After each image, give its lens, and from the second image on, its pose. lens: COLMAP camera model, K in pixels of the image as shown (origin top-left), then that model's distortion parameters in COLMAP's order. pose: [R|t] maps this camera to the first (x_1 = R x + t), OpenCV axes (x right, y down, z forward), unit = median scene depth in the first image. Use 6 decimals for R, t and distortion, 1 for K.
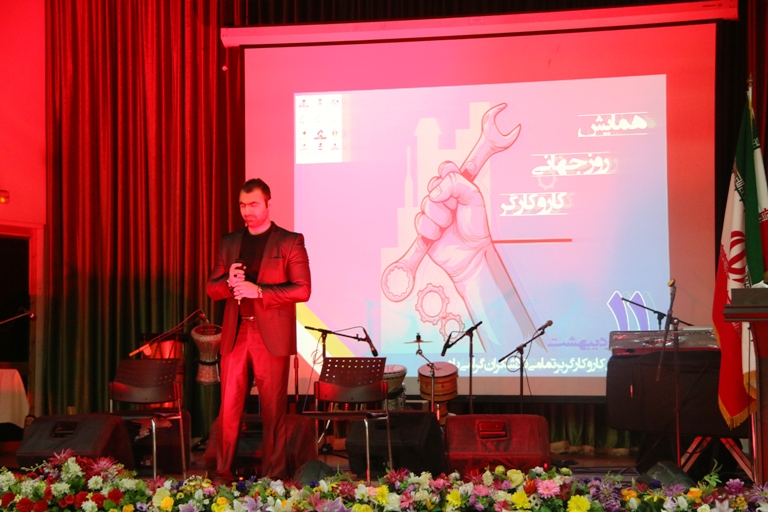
lens RADIAL K [[1819.9, 0, 384.8], [0, 1819.9, 263.0], [0, 0, 1]] dist [0.576149, 0.000000]
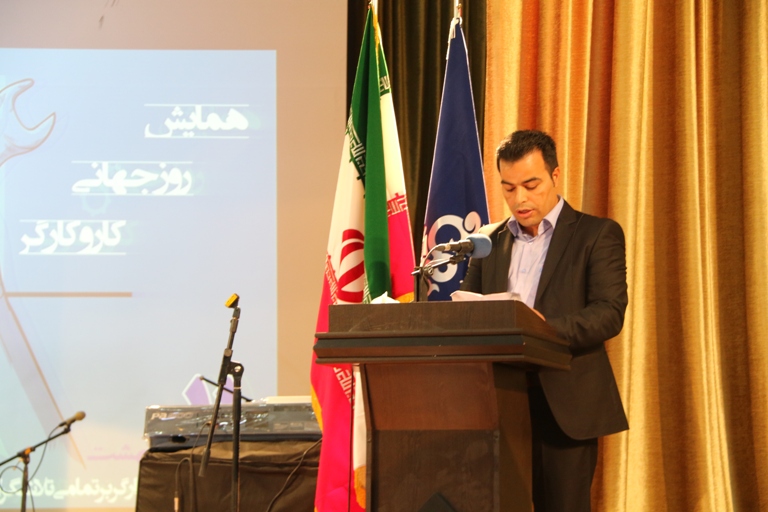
lens RADIAL K [[2440.3, 0, 380.6], [0, 2440.3, 254.4], [0, 0, 1]] dist [0.767276, 0.000000]
pose [[0.983514, 0.030130, 0.178302, 0.033123], [-0.020934, 0.998363, -0.053234, 0.017776], [-0.179614, 0.048624, 0.982535, 0.128568]]
